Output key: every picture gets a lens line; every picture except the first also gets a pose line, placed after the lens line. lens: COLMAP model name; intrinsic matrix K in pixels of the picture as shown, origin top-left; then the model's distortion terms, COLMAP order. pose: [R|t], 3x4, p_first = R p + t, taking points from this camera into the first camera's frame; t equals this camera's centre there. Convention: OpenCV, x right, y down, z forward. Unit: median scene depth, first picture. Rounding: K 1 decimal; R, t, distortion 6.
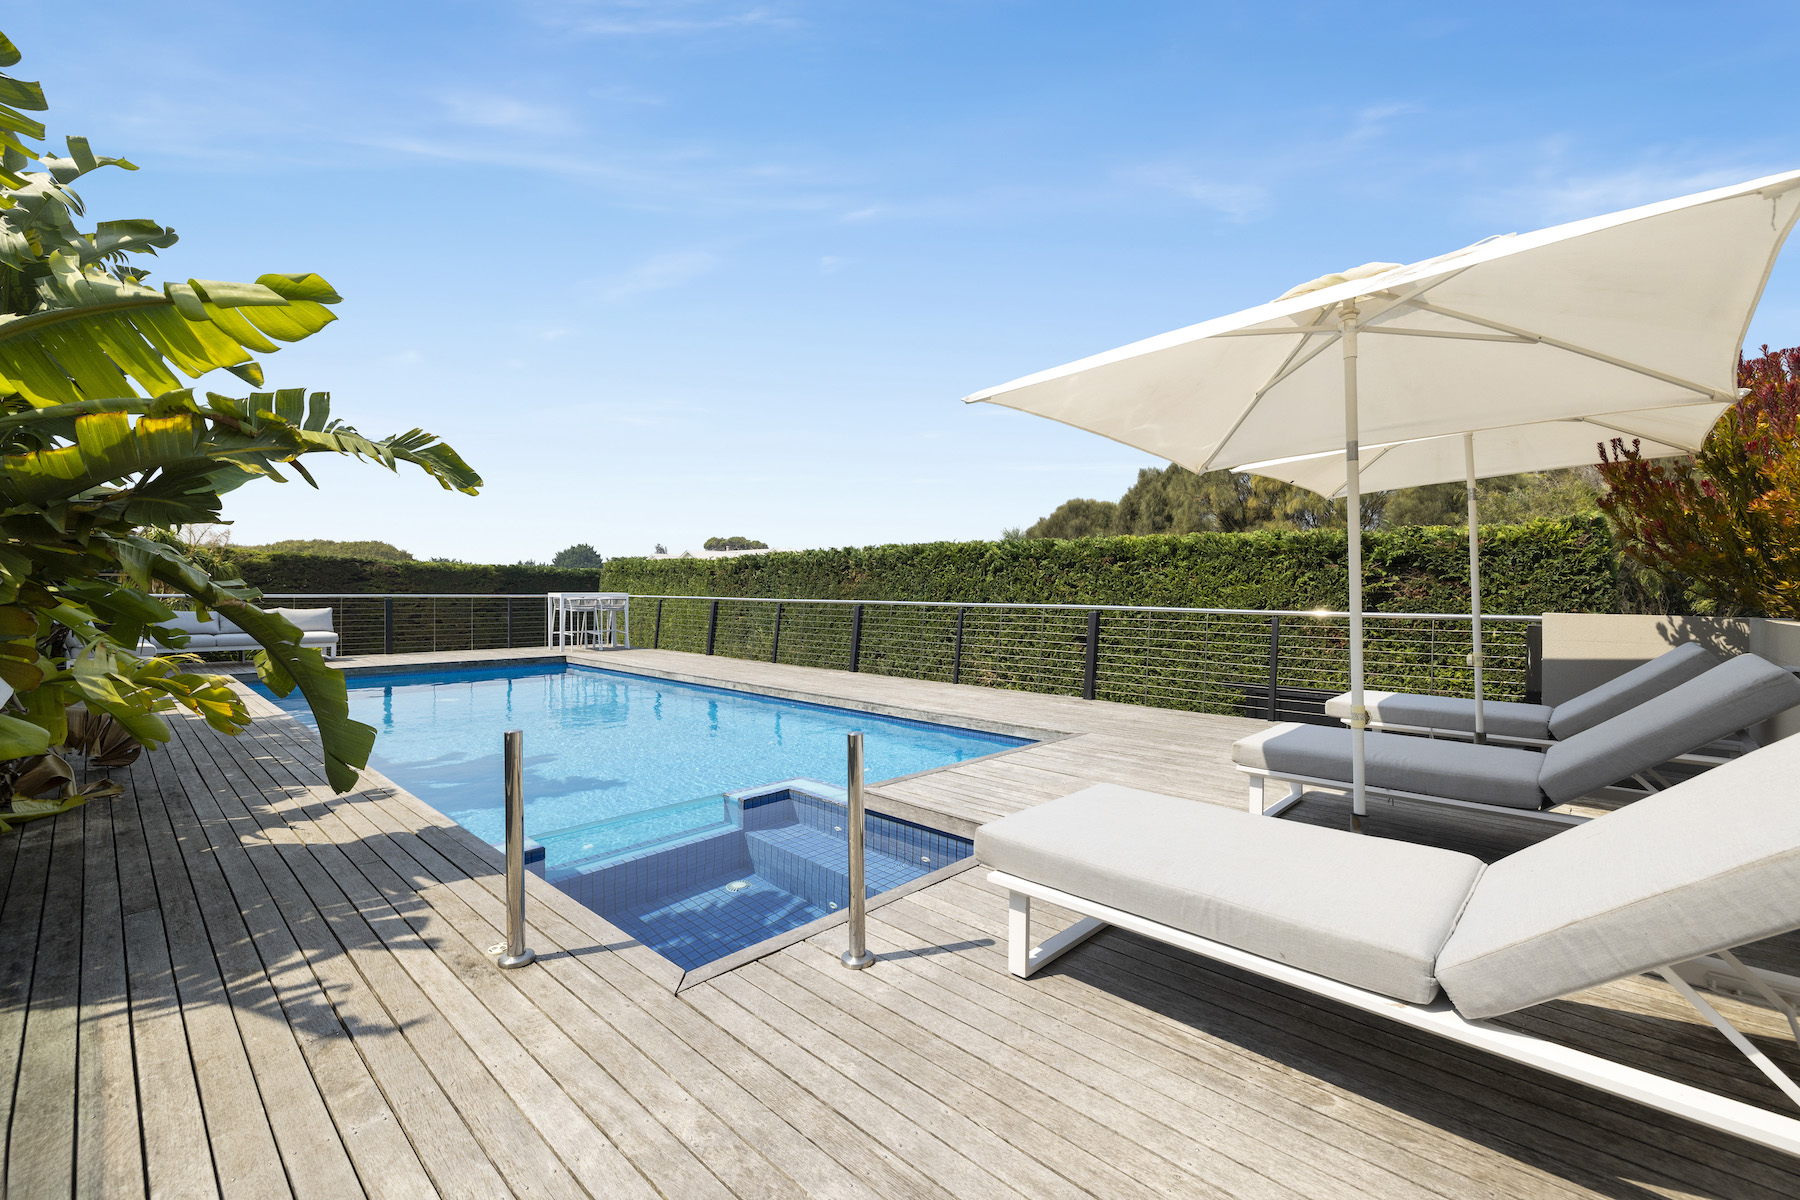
lens RADIAL K [[766.7, 0, 894.8], [0, 766.7, 588.6], [0, 0, 1]] dist [-0.000967, 0.000037]
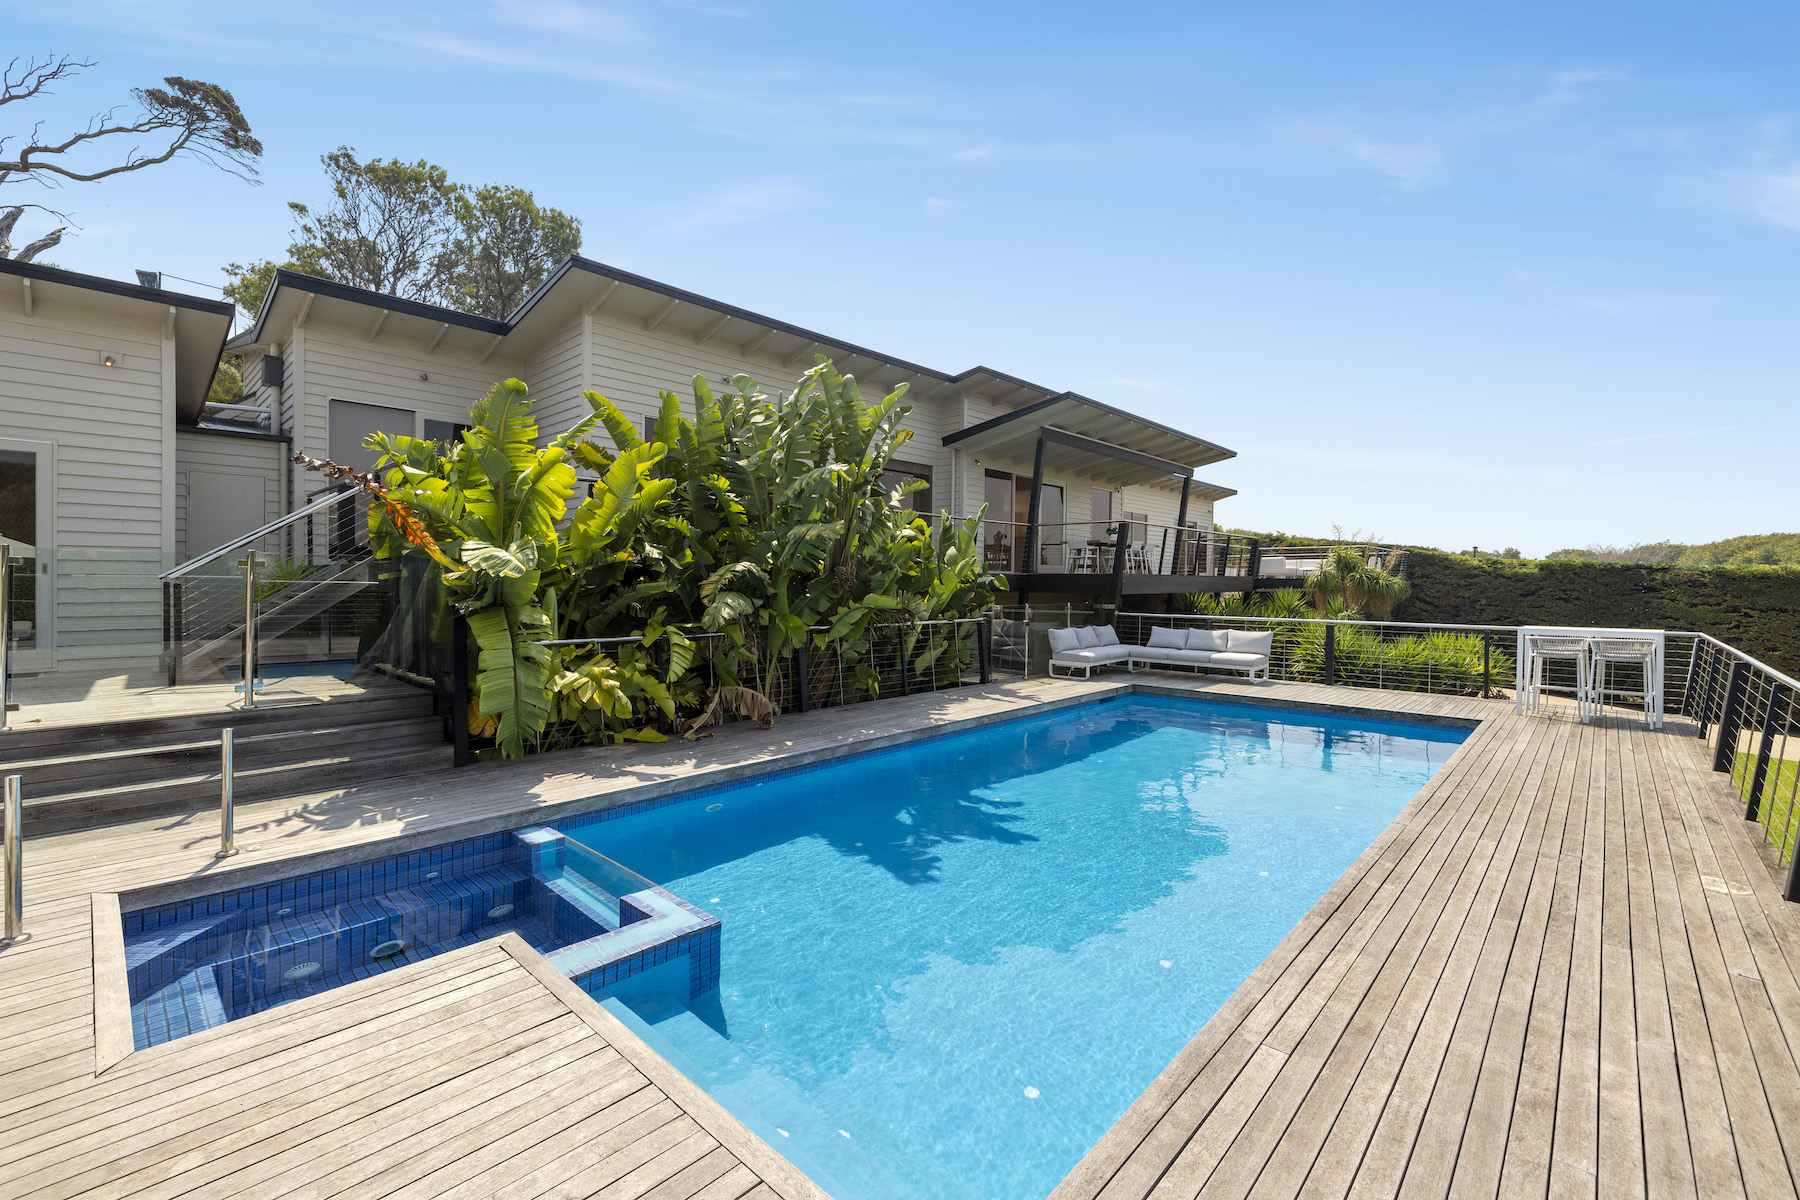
lens RADIAL K [[766.7, 0, 894.8], [0, 766.7, 588.6], [0, 0, 1]] dist [-0.000967, 0.000037]
pose [[0.014733, 0.003820, -0.999884, 0.173034], [-0.005835, 0.999976, 0.003734, -0.020954], [0.999874, 0.005779, 0.014755, 0.327584]]
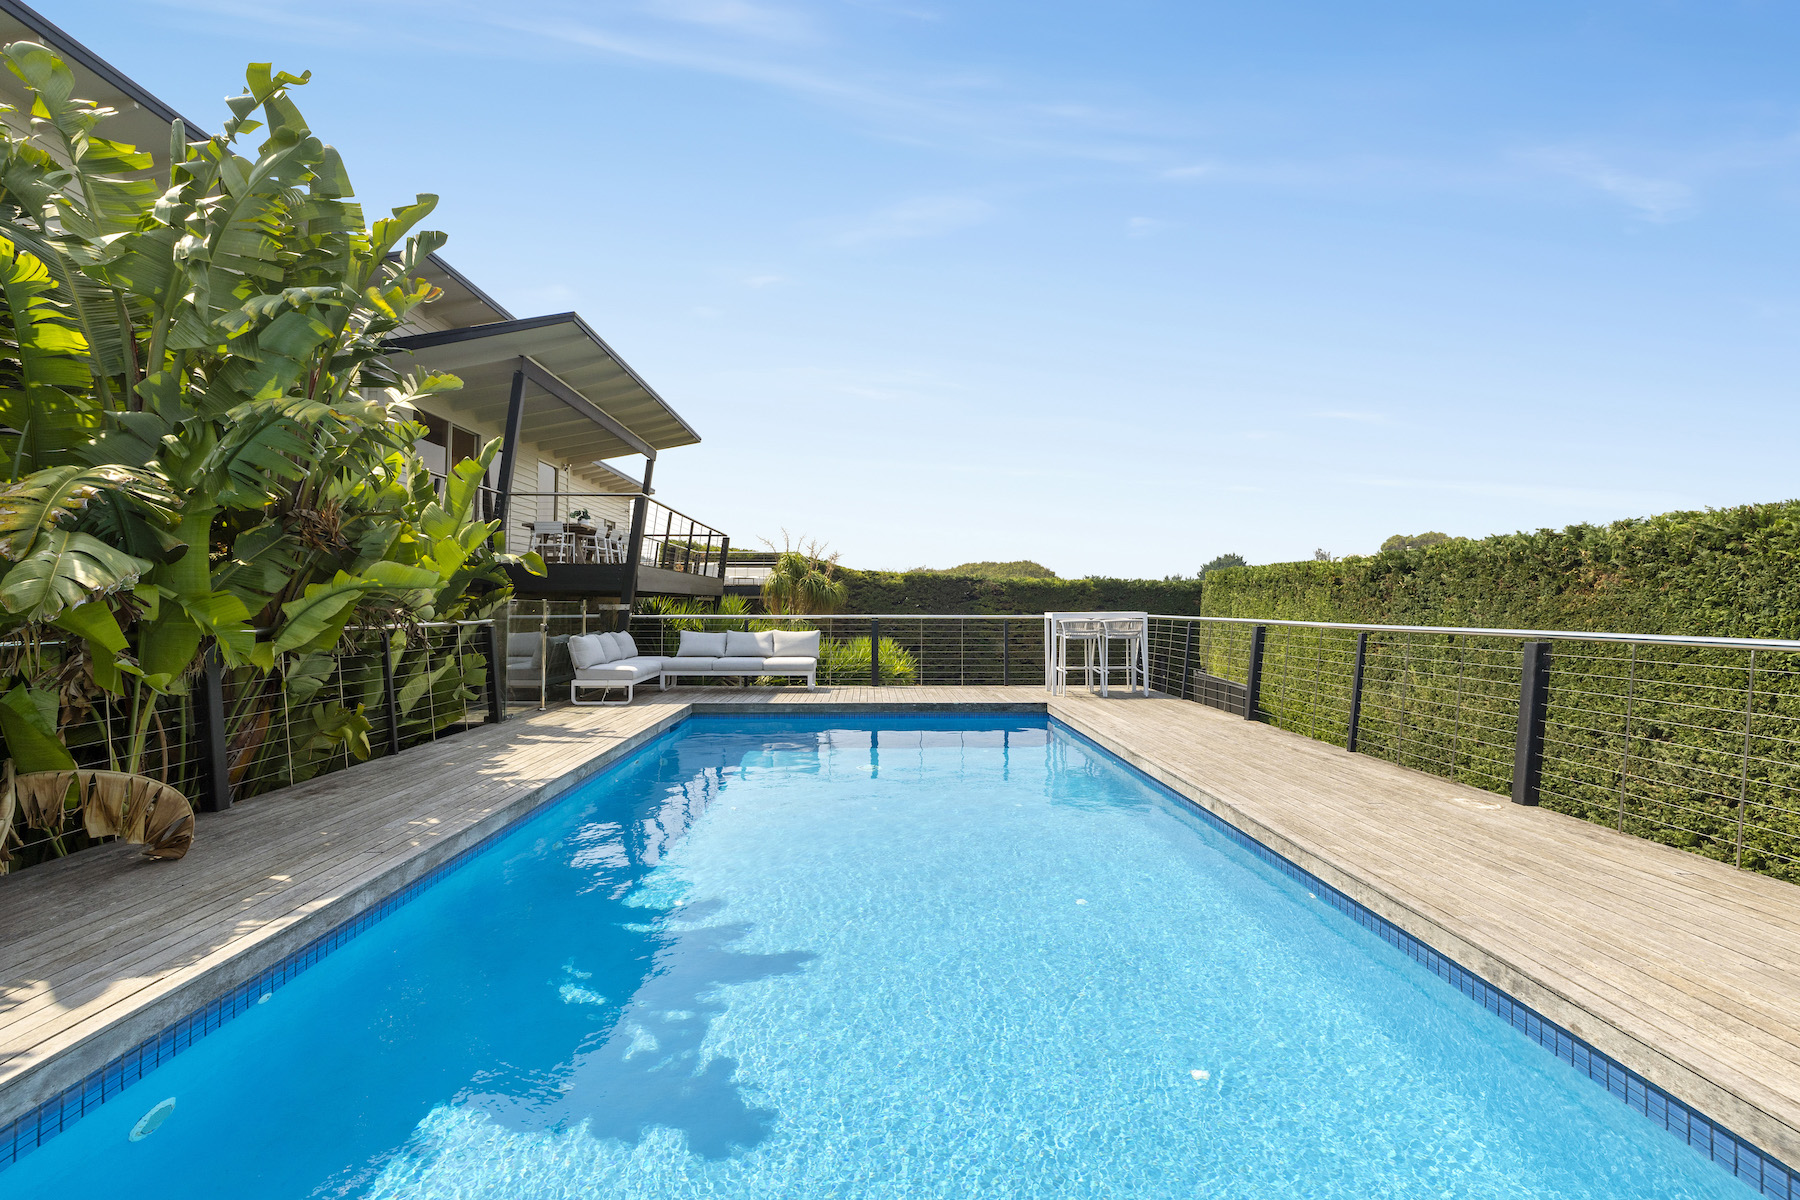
lens RADIAL K [[858.8, 0, 892.8], [0, 858.8, 584.3], [0, 0, 1]] dist [-0.014628, 0.000398]
pose [[0.709476, -0.025384, -0.704272, 0.018439], [0.008335, 0.999583, -0.027631, -0.000195], [0.704680, 0.013733, 0.709392, 0.242755]]
